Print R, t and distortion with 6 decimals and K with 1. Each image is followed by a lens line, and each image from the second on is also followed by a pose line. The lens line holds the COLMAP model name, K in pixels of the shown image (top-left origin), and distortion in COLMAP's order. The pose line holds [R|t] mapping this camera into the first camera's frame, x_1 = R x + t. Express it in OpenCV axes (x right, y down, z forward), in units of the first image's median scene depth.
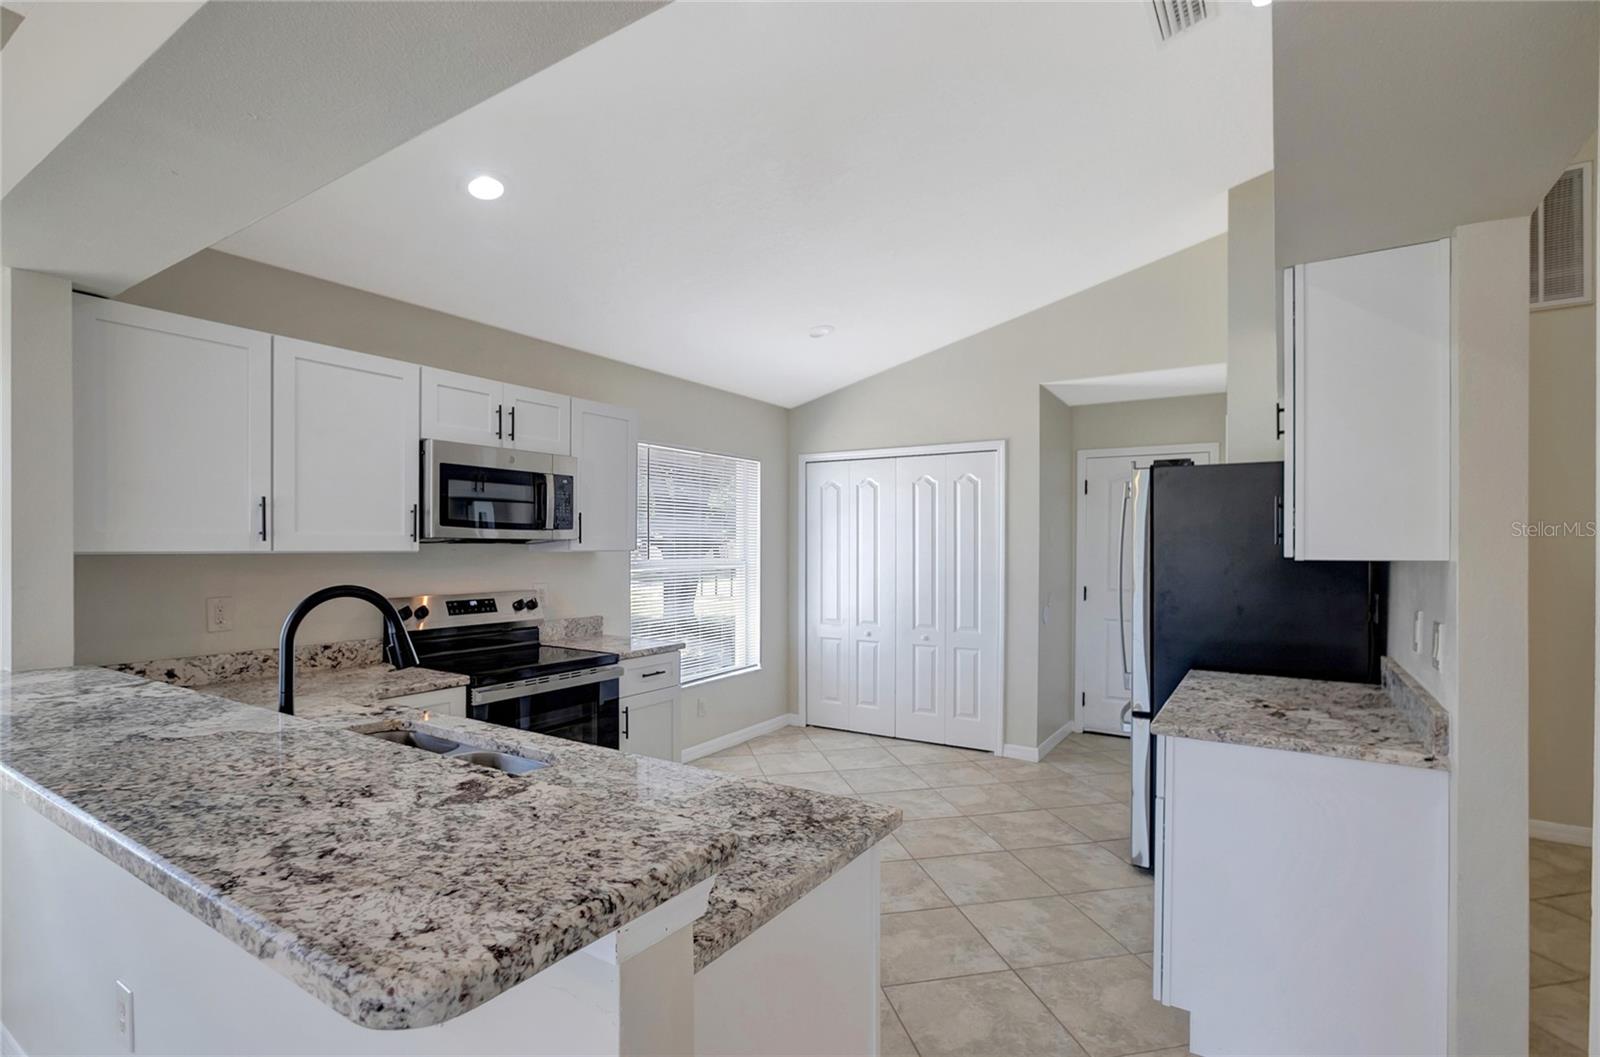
lens RADIAL K [[756.4, 0, 803.4], [0, 756.4, 549.0], [0, 0, 1]] dist [-0.035041, 0.019623]
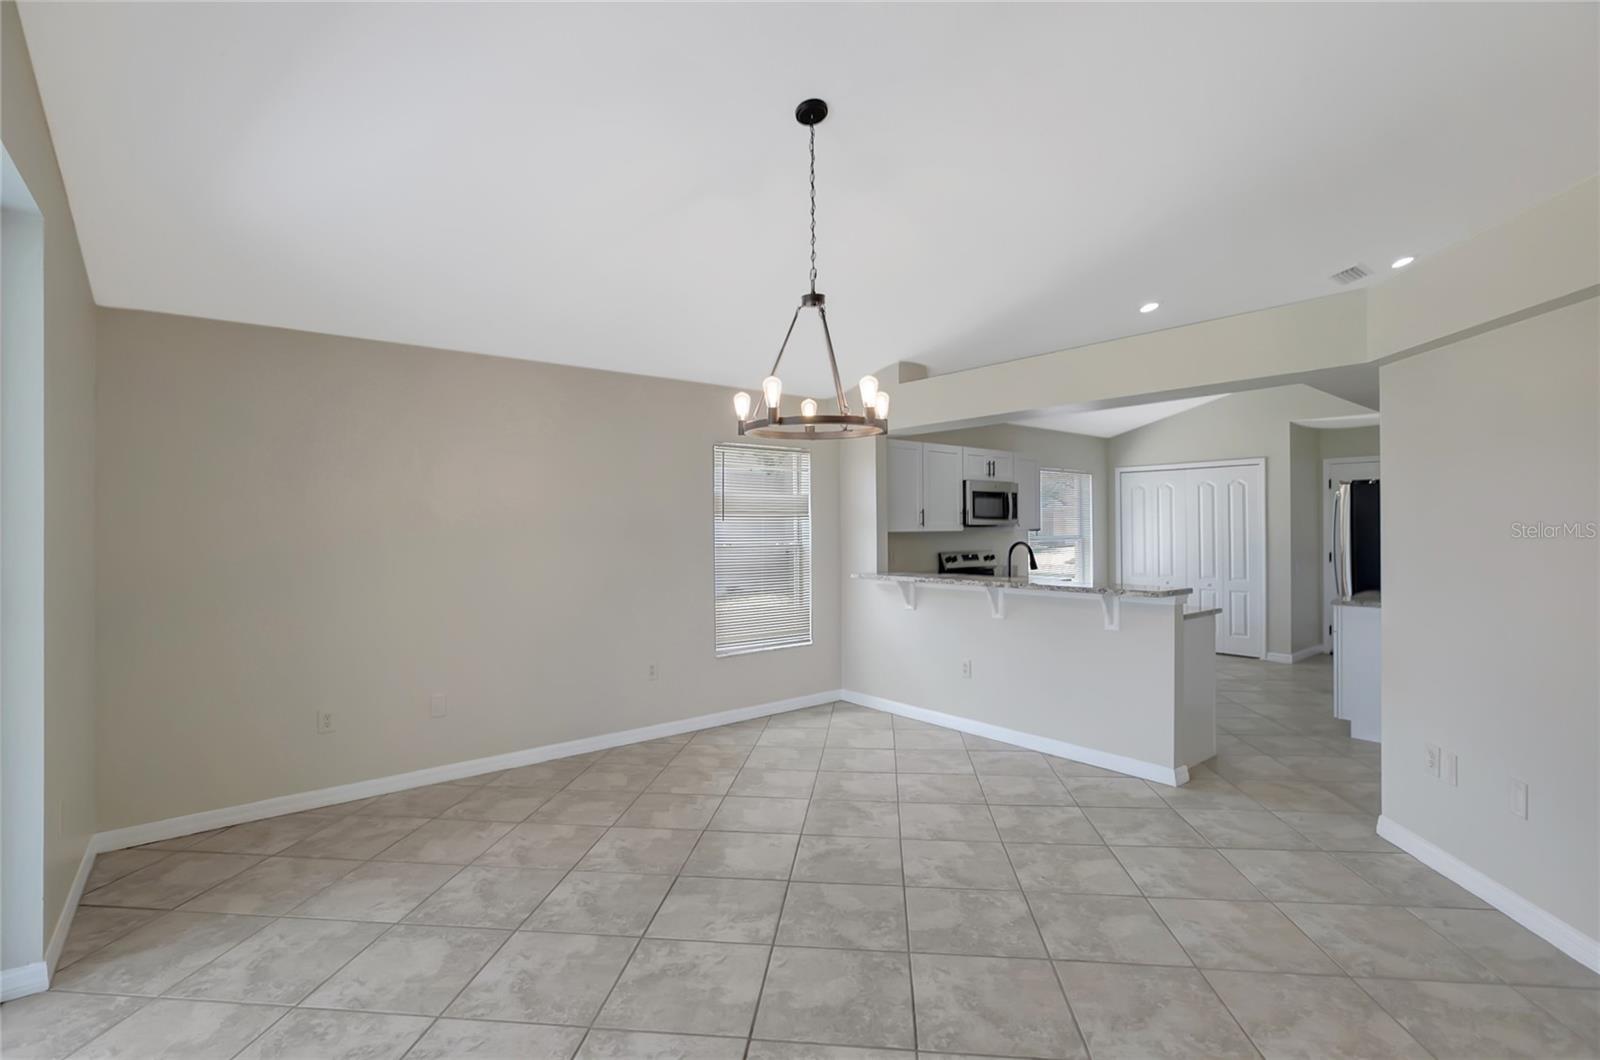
lens RADIAL K [[732.9, 0, 802.5], [0, 732.9, 520.9], [0, 0, 1]] dist [-0.031398, 0.022308]
pose [[0.949579, -0.010134, -0.313364, -0.256603], [0.006685, 0.999905, -0.012079, -0.002552], [0.313456, 0.009375, 0.949556, -1.085080]]
